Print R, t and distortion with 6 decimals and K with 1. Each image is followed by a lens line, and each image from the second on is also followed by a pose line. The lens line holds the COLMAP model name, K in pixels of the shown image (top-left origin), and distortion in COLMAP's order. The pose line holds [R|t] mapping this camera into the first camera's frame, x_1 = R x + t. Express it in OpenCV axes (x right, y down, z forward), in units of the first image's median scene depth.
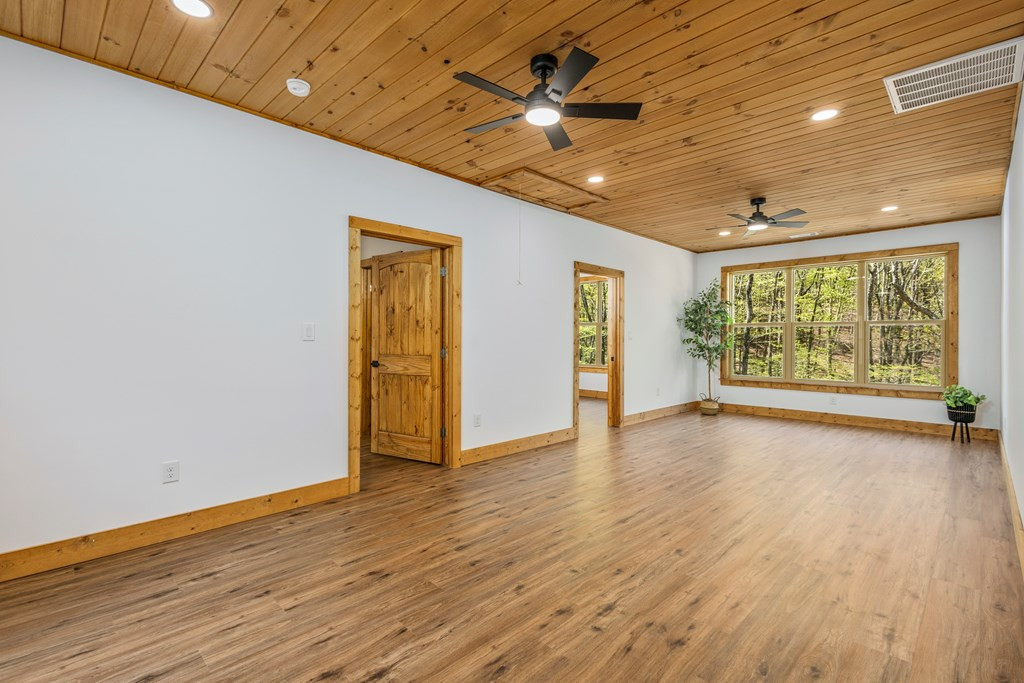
lens RADIAL K [[478.7, 0, 512.8], [0, 478.7, 339.1], [0, 0, 1]] dist [0.007731, -0.001490]
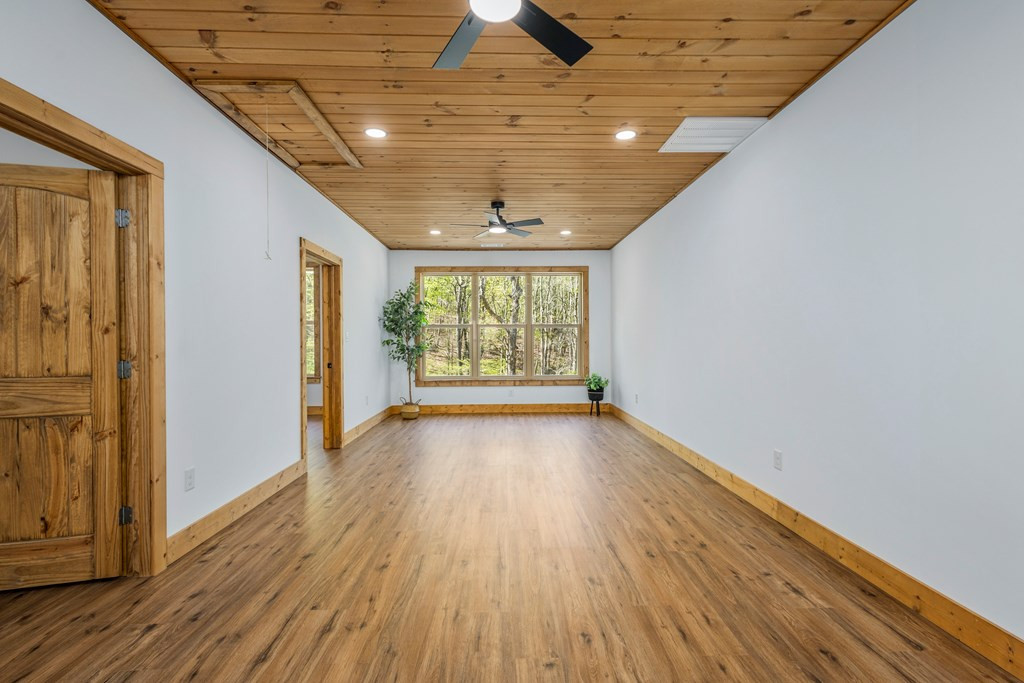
lens RADIAL K [[478.7, 0, 519.9], [0, 478.7, 343.0], [0, 0, 1]] dist [0.007731, -0.001490]
pose [[0.686574, -0.012027, 0.726960, -0.216956], [0.009017, 0.999927, 0.008027, -0.000548], [-0.727004, 0.001044, 0.686632, 0.283388]]
